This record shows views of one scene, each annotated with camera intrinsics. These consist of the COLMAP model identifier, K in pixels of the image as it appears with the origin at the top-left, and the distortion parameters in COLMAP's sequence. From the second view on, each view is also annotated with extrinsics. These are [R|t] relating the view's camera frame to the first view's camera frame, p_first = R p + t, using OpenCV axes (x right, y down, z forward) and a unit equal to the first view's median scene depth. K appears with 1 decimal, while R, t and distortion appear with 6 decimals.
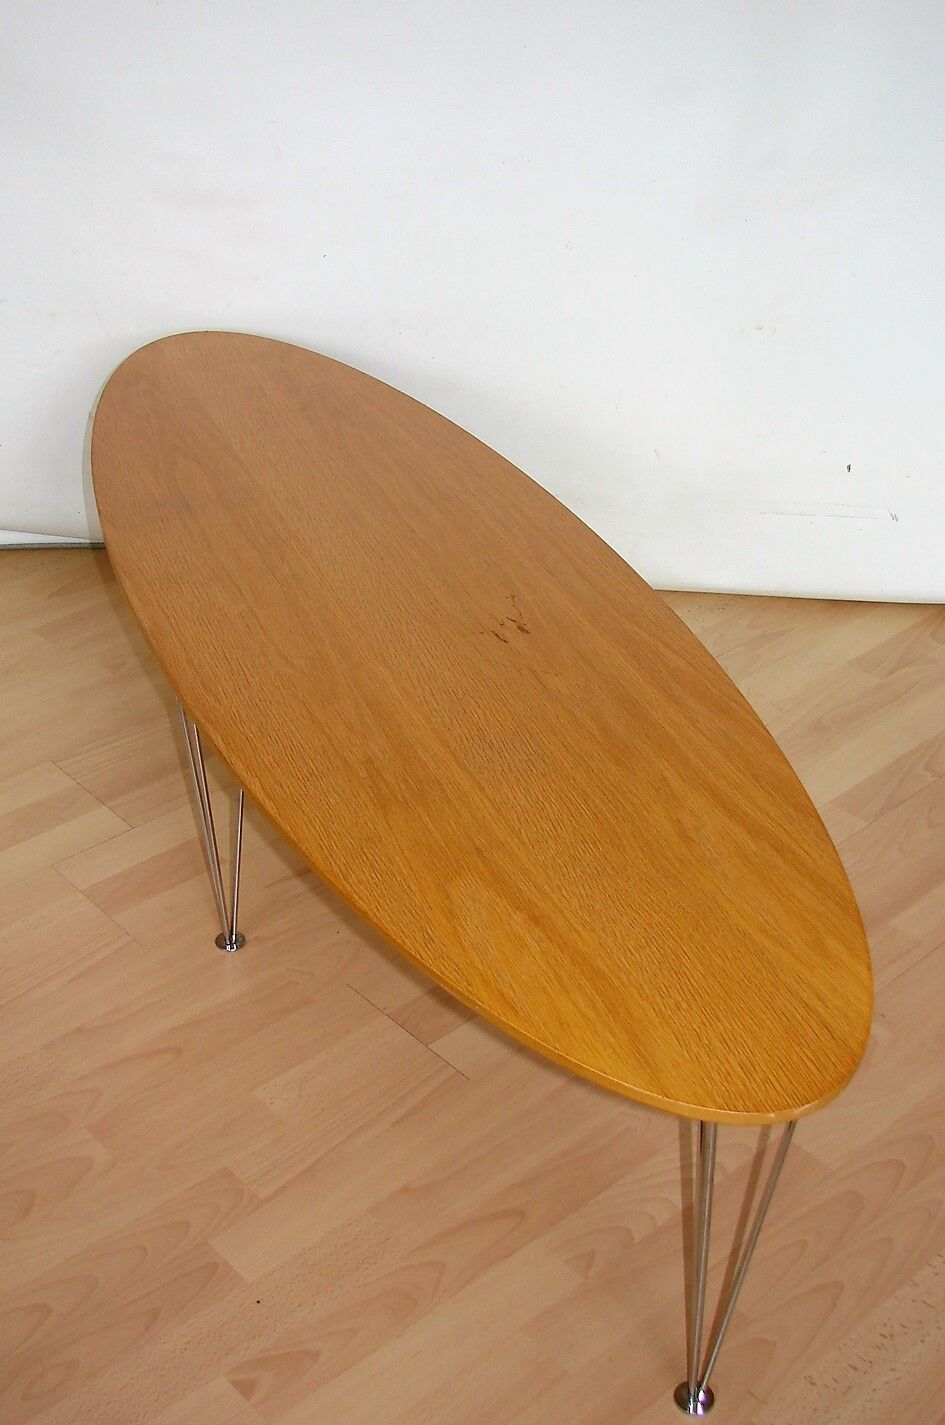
lens RADIAL K [[1323.8, 0, 478.8], [0, 1323.8, 713.5], [0, 0, 1]] dist [-0.098922, 0.000000]
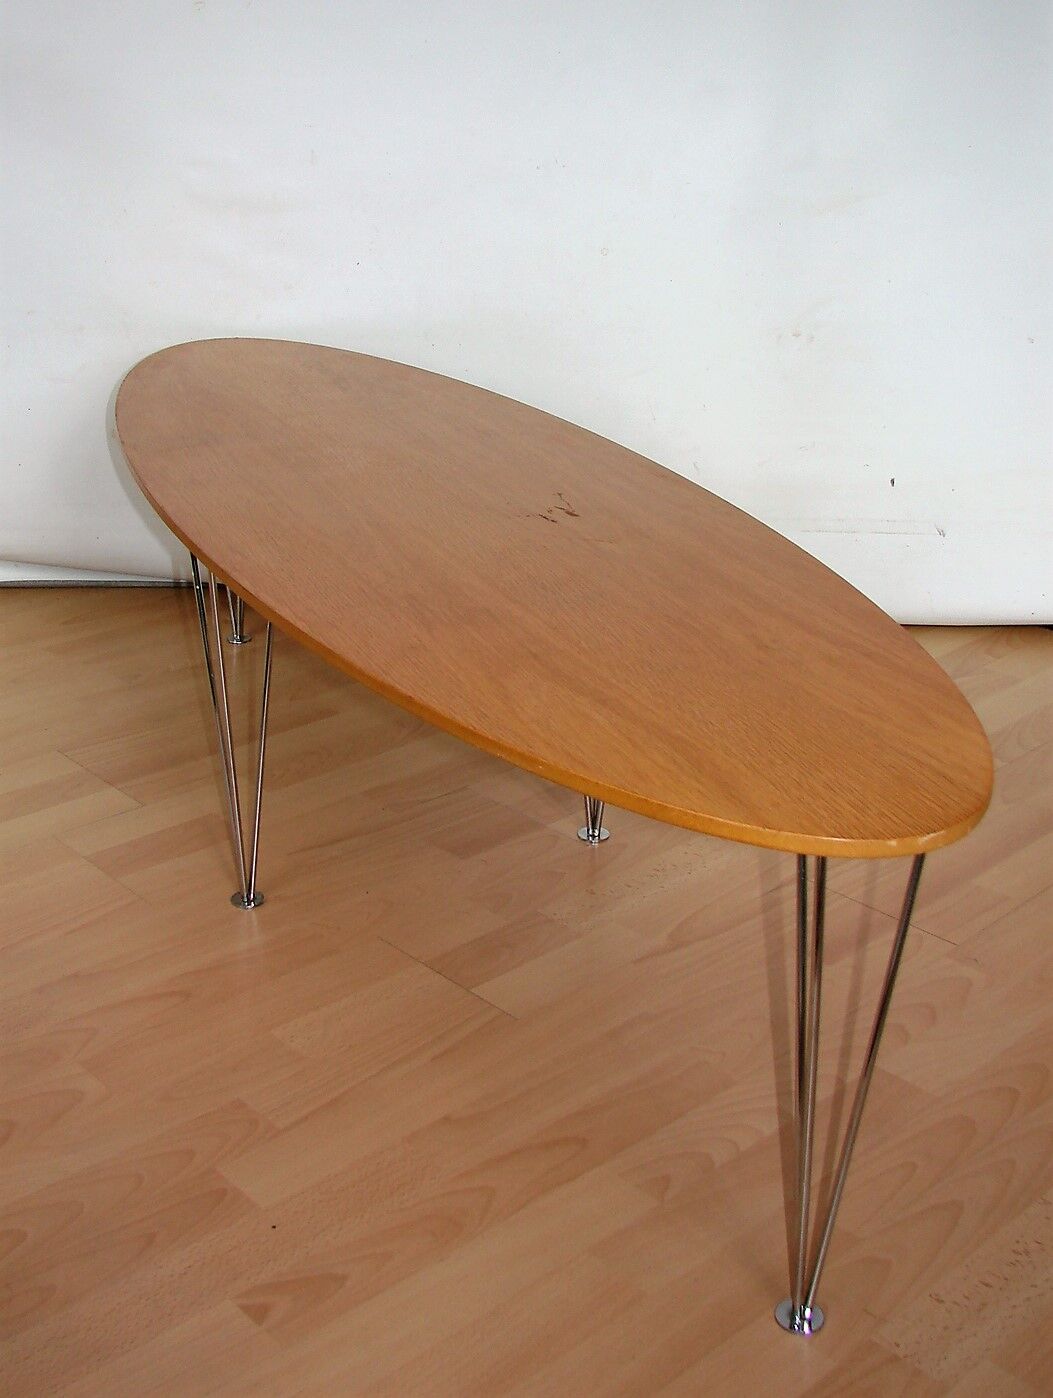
lens RADIAL K [[1346.0, 0, 517.7], [0, 1346.0, 704.7], [0, 0, 1]] dist [-0.093364, 0.000000]
pose [[0.999880, -0.004626, 0.014790, -0.023387], [0.006913, 0.987329, -0.158535, 0.259910], [-0.013869, 0.158618, 0.987243, 0.096520]]
